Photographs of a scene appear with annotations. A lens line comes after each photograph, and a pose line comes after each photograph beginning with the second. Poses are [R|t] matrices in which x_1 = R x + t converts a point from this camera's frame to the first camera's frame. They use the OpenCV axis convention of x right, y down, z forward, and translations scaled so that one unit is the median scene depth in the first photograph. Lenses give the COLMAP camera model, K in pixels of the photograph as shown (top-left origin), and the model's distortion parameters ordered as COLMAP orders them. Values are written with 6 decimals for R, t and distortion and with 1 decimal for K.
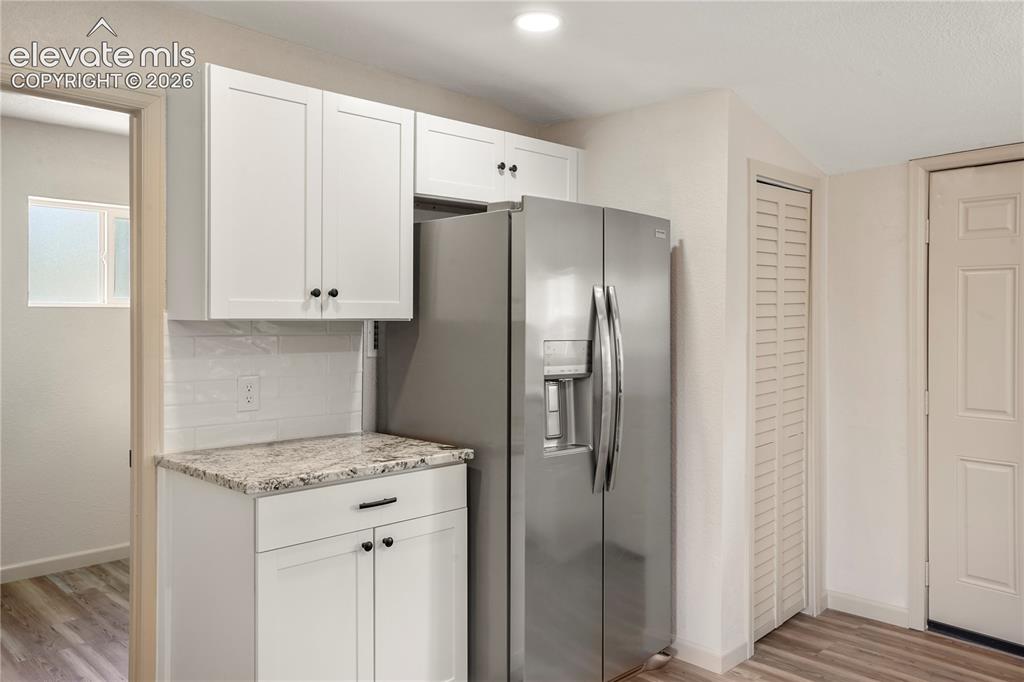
lens RADIAL K [[796.8, 0, 507.2], [0, 796.8, 325.4], [0, 0, 1]] dist [0.021243, 0.020778]
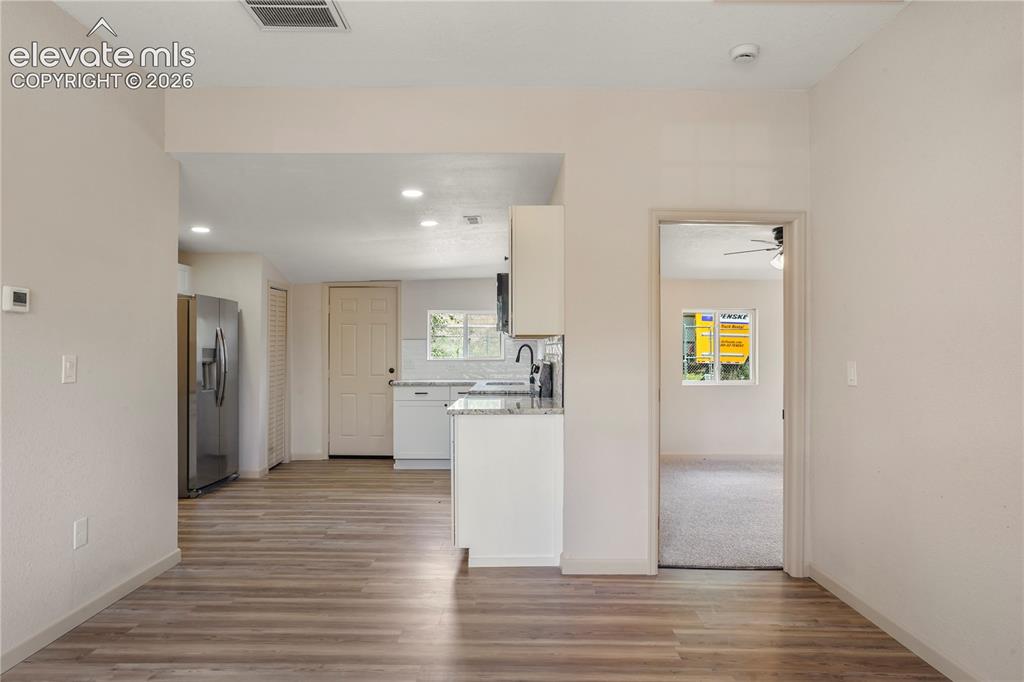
lens RADIAL K [[640.1, 0, 508.9], [0, 640.1, 338.7], [0, 0, 1]] dist [0.022909, -0.000550]
pose [[0.710967, 0.007794, 0.703182, -0.607733], [0.010612, 0.999706, -0.021810, 0.037243], [-0.703145, 0.022969, 0.710675, -1.031308]]
